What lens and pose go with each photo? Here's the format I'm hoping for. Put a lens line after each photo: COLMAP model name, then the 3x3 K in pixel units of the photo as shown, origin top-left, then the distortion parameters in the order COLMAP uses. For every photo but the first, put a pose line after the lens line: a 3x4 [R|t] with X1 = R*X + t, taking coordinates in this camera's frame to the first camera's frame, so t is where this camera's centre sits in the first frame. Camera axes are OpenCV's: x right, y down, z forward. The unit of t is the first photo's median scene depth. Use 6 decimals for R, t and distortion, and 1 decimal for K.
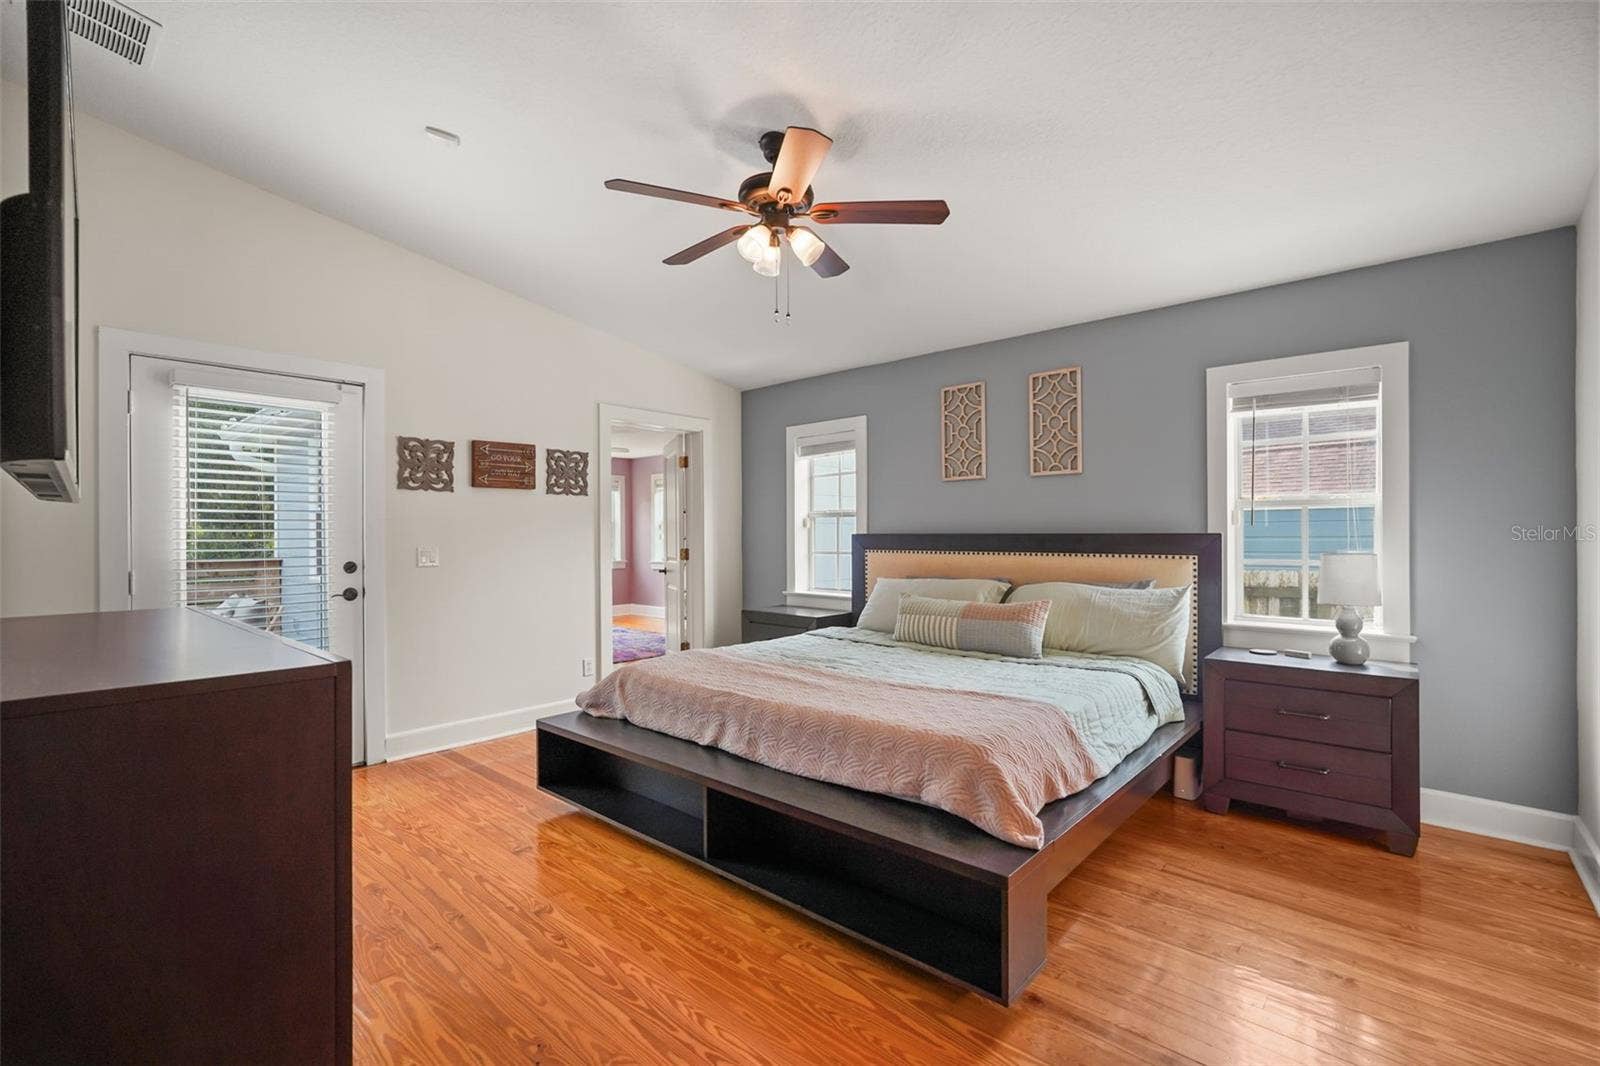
lens RADIAL K [[700.8, 0, 793.5], [0, 700.8, 530.9], [0, 0, 1]] dist [-0.004398, -0.000034]
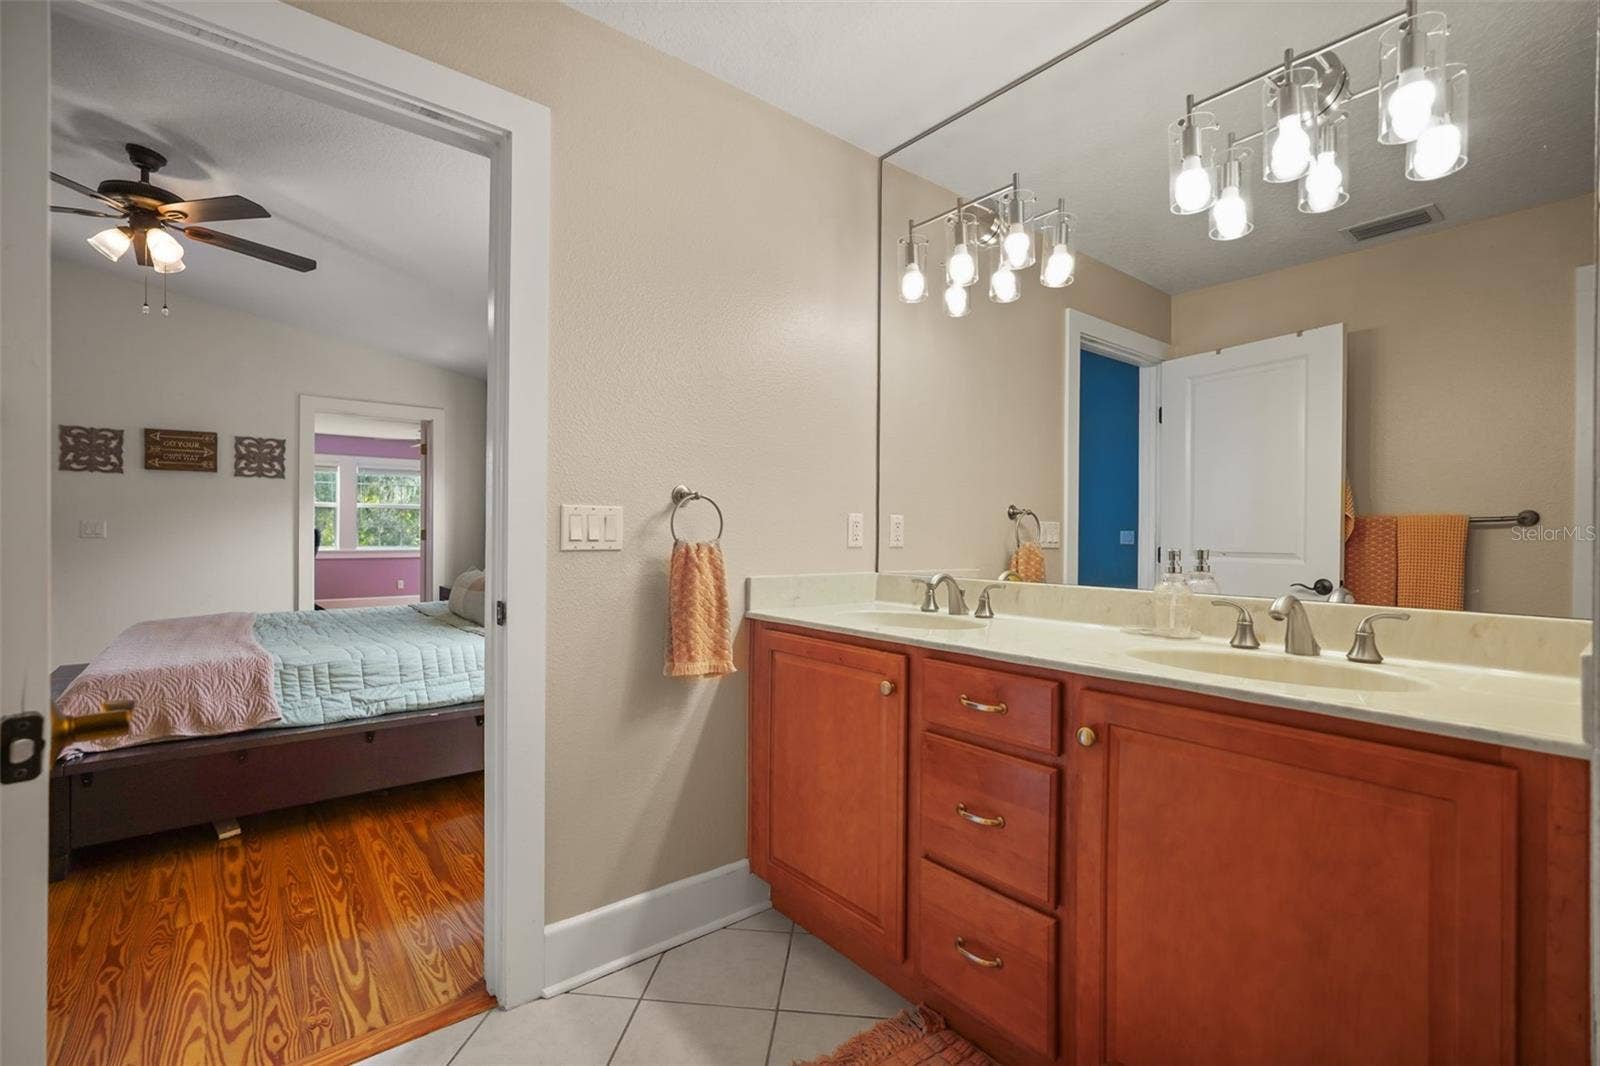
lens RADIAL K [[700.8, 0, 793.5], [0, 700.8, 530.9], [0, 0, 1]] dist [-0.004398, -0.000034]
pose [[0.987294, 0.007063, -0.158748, 0.731981], [-0.007070, 0.999975, 0.000525, 0.028399], [0.158747, 0.000604, 0.987319, 0.037479]]
